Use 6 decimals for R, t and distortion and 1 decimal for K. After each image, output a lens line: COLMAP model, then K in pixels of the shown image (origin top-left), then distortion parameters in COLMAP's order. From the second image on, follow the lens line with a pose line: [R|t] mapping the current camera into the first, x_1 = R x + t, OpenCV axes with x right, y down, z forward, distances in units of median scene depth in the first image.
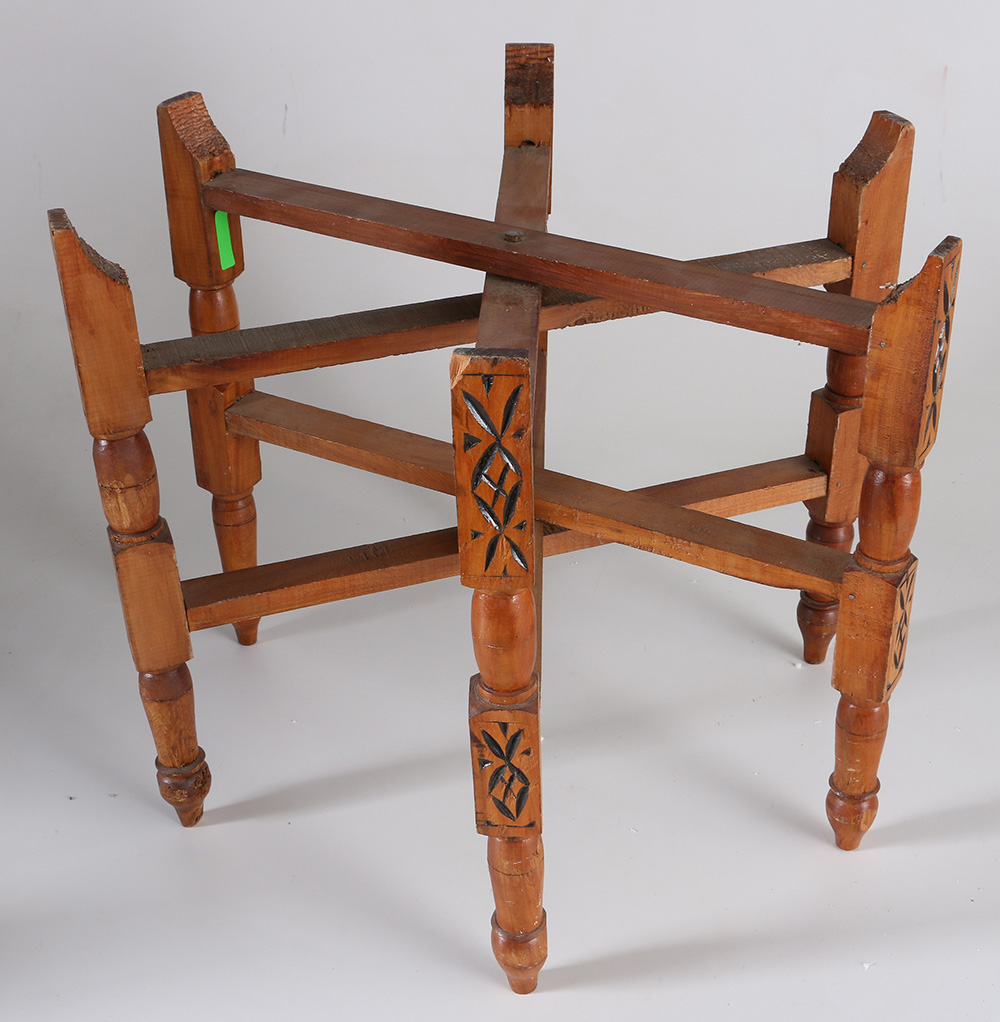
lens RADIAL K [[1617.5, 0, 508.5], [0, 1617.5, 509.8], [0, 0, 1]] dist [-0.110668, 0.000000]
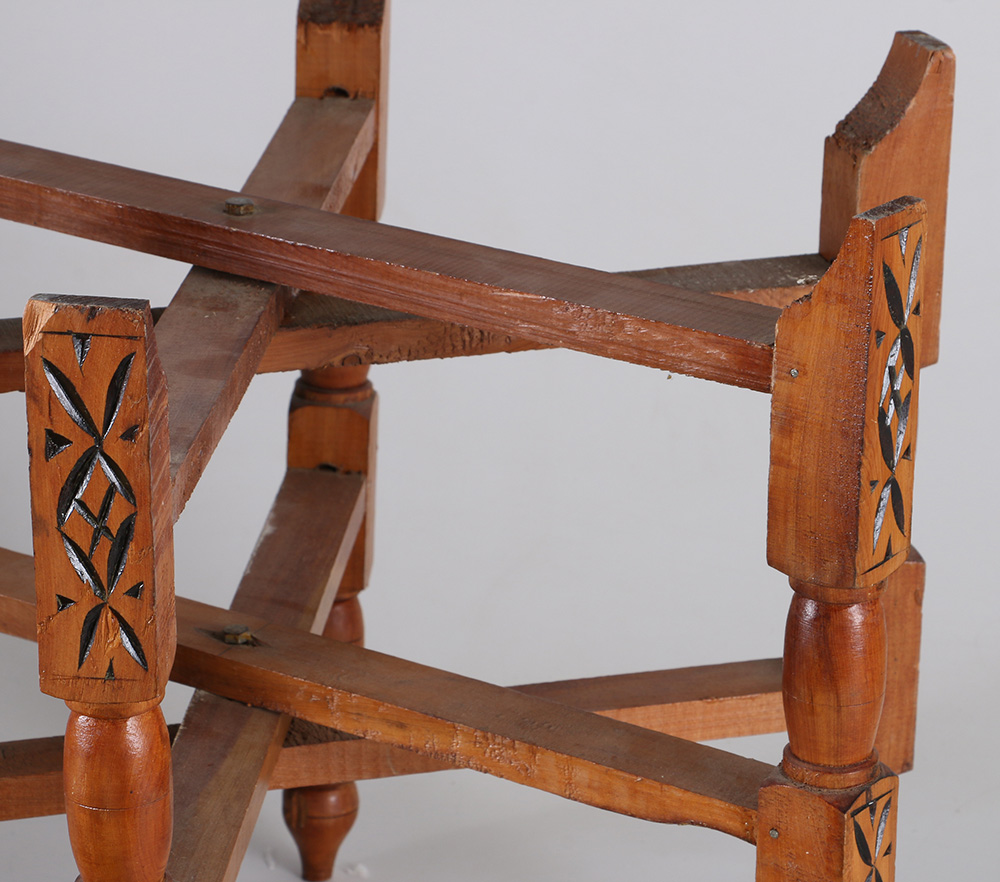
lens RADIAL K [[4406.1, 0, 496.4], [0, 4406.1, 439.8], [0, 0, 1]] dist [0.558507, 0.000000]
pose [[0.995088, 0.043397, -0.088971, 0.250672], [-0.062028, 0.973807, -0.218754, 0.269652], [0.077147, 0.223199, 0.971715, -0.568646]]
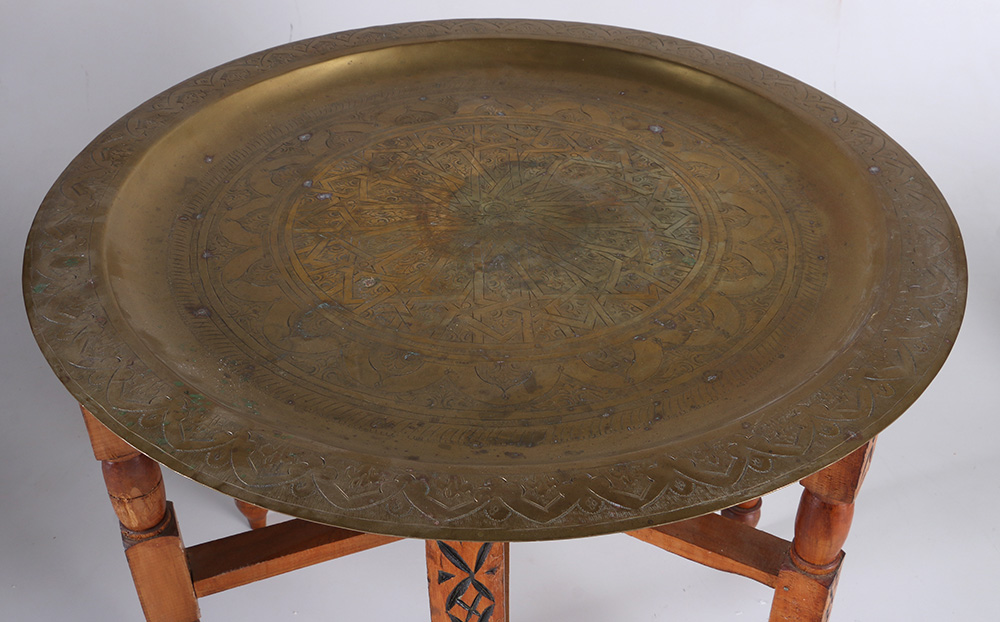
lens RADIAL K [[1100.0, 0, 479.8], [0, 1100.0, 185.7], [0, 0, 1]] dist [-0.036213, 0.000000]
pose [[0.999976, 0.000232, 0.006963, -0.004958], [-0.000576, 0.998772, 0.049548, -0.264754], [-0.006943, -0.049551, 0.998747, 0.259233]]
